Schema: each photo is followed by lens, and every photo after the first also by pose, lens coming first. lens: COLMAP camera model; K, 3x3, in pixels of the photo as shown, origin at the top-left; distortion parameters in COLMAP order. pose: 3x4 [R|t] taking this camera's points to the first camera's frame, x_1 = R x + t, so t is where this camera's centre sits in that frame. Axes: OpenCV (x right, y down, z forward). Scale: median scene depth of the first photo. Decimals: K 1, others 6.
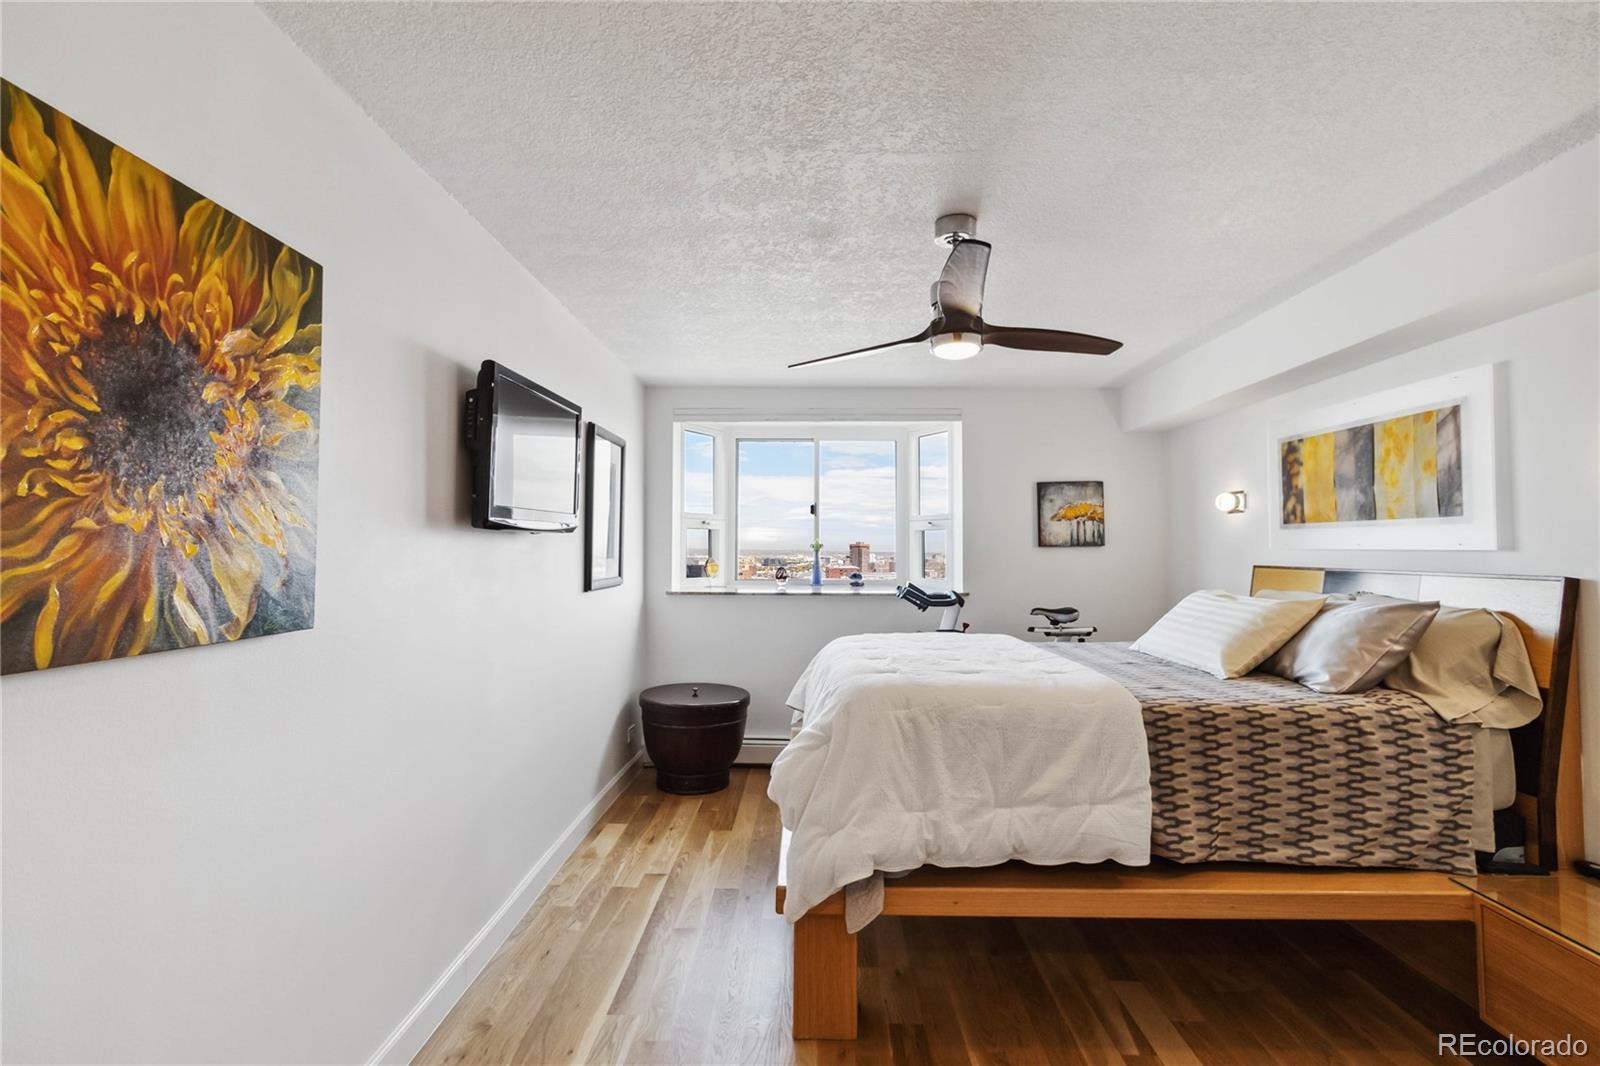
lens RADIAL K [[757.1, 0, 800.0], [0, 757.1, 529.8], [0, 0, 1]] dist [-0.002059, -0.000090]
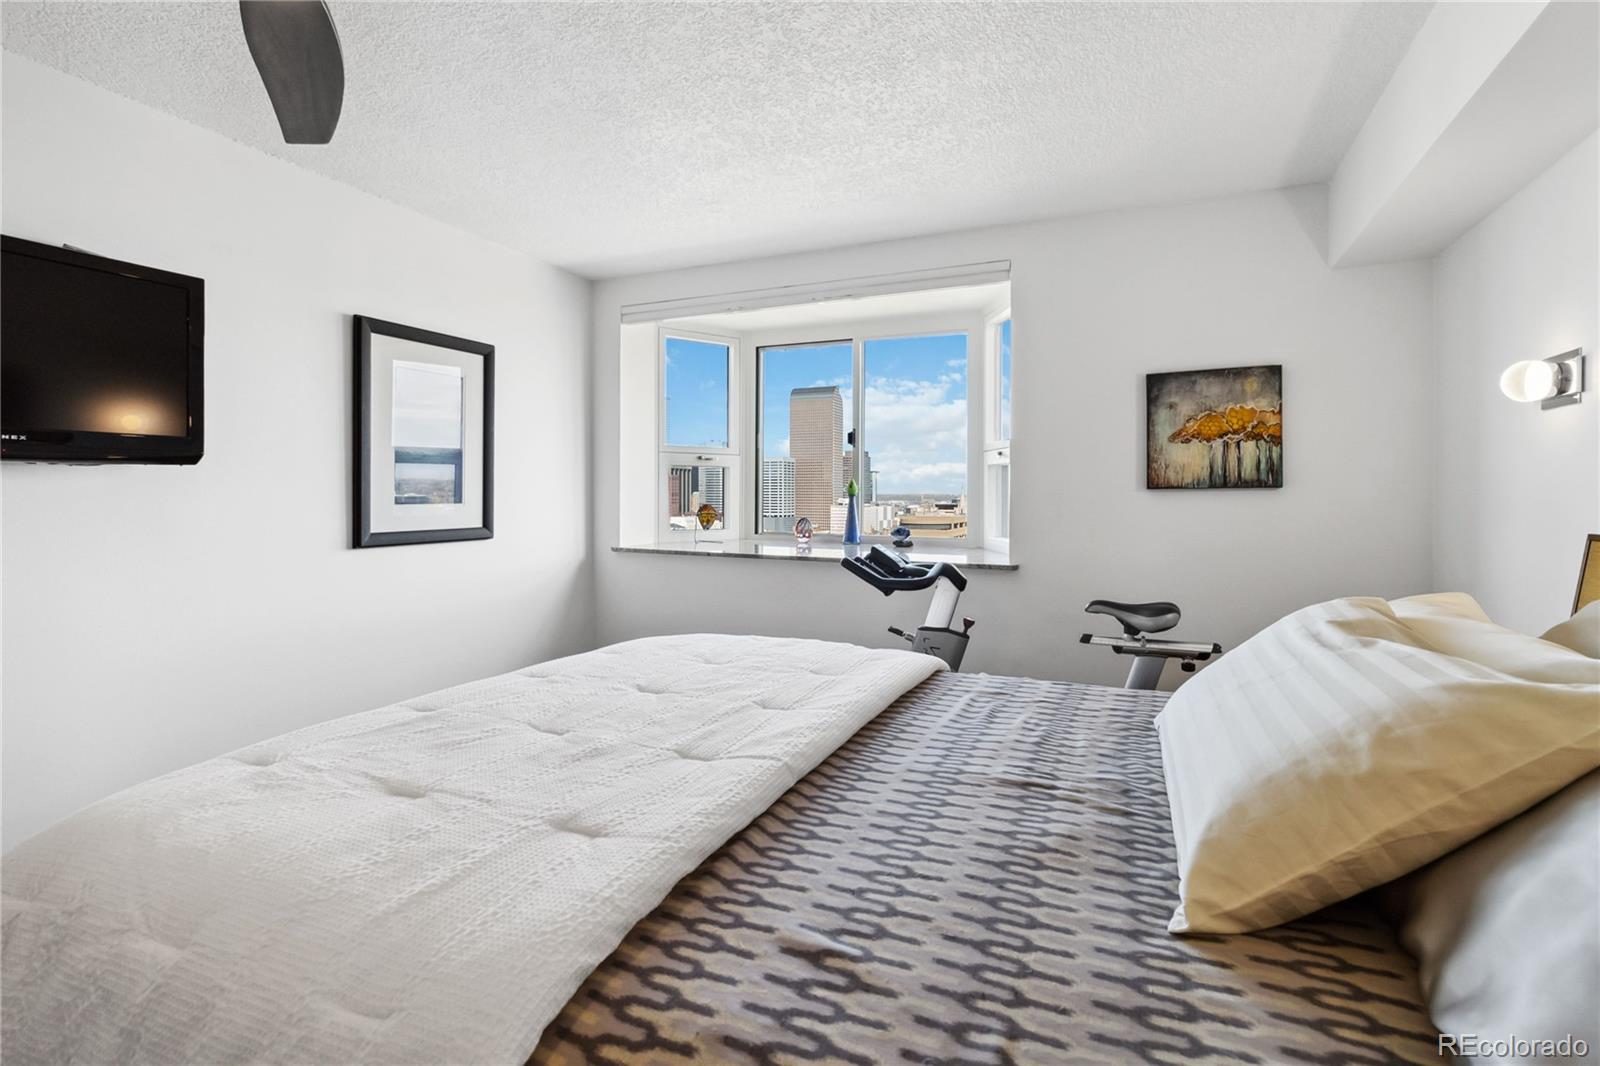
lens RADIAL K [[753.0, 0, 792.1], [0, 753.0, 503.2], [0, 0, 1]] dist [-0.000455, -0.000309]
pose [[0.913928, 0.007975, -0.405798, 0.537929], [0.006476, 0.999393, 0.034225, 0.021128], [0.405824, -0.033907, 0.913322, 0.675857]]
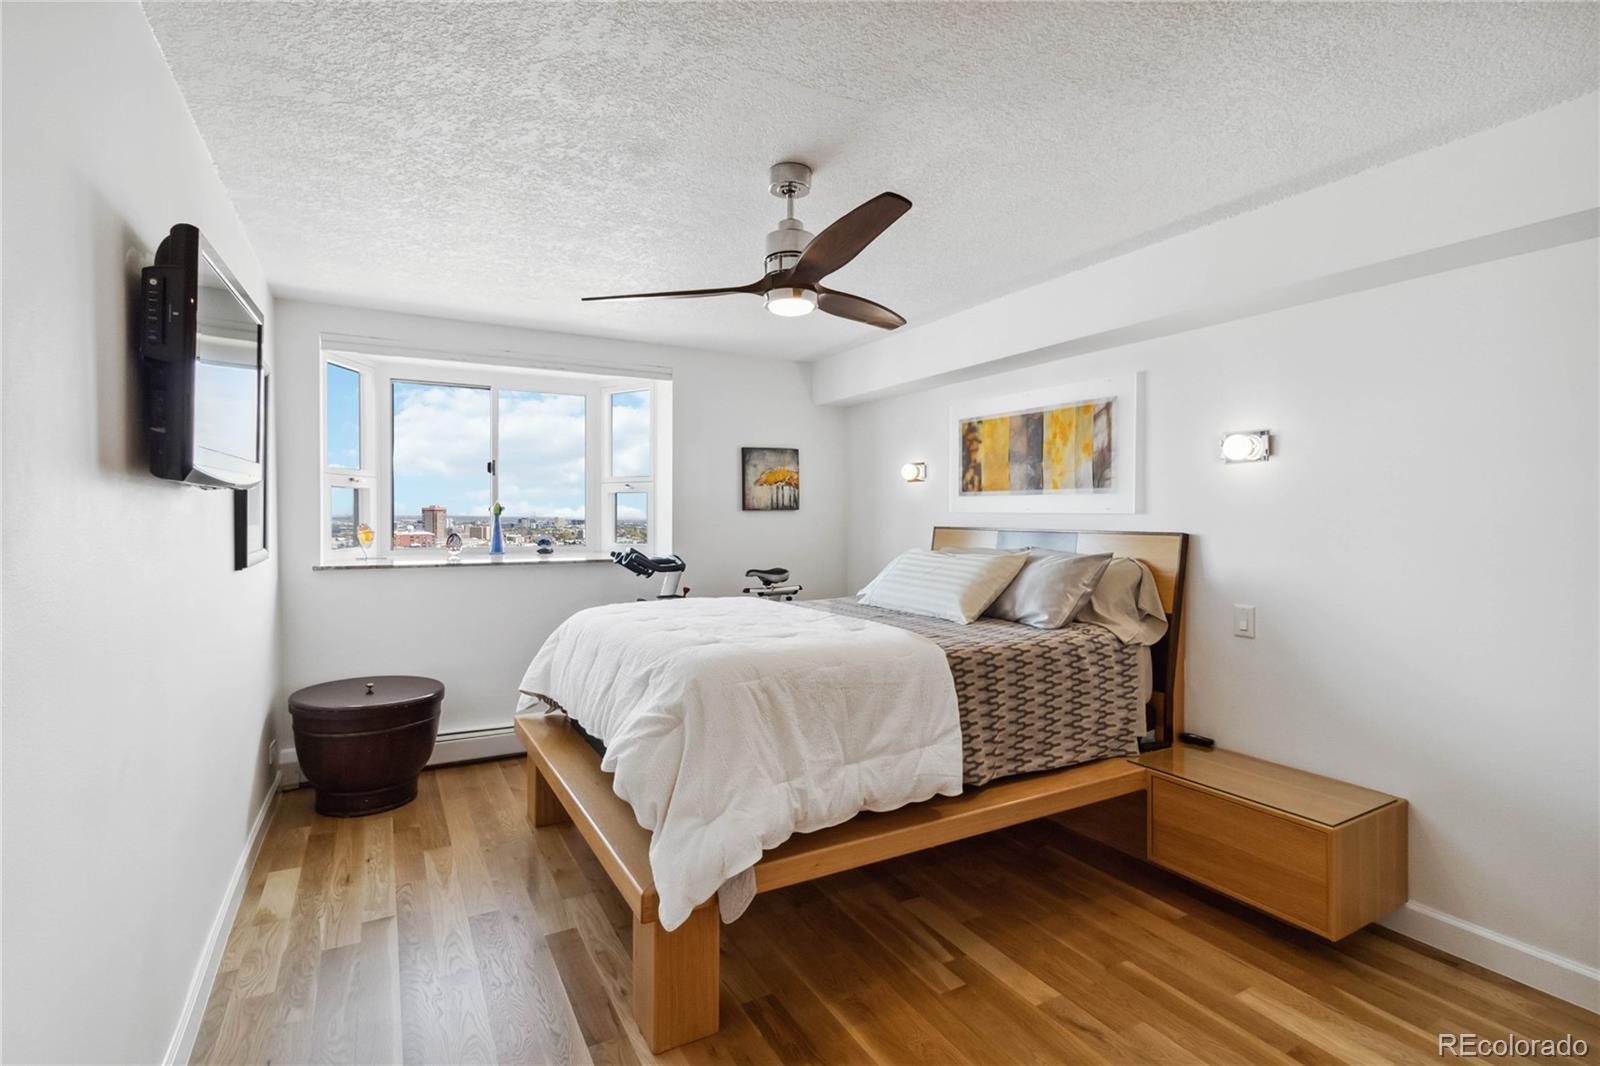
lens RADIAL K [[757.1, 0, 800.0], [0, 757.1, 529.8], [0, 0, 1]] dist [-0.002059, -0.000090]
pose [[0.864268, -0.010437, 0.502924, -0.241233], [-0.013482, 0.998945, 0.043900, 0.004567], [-0.502852, -0.044722, 0.863215, 0.128431]]
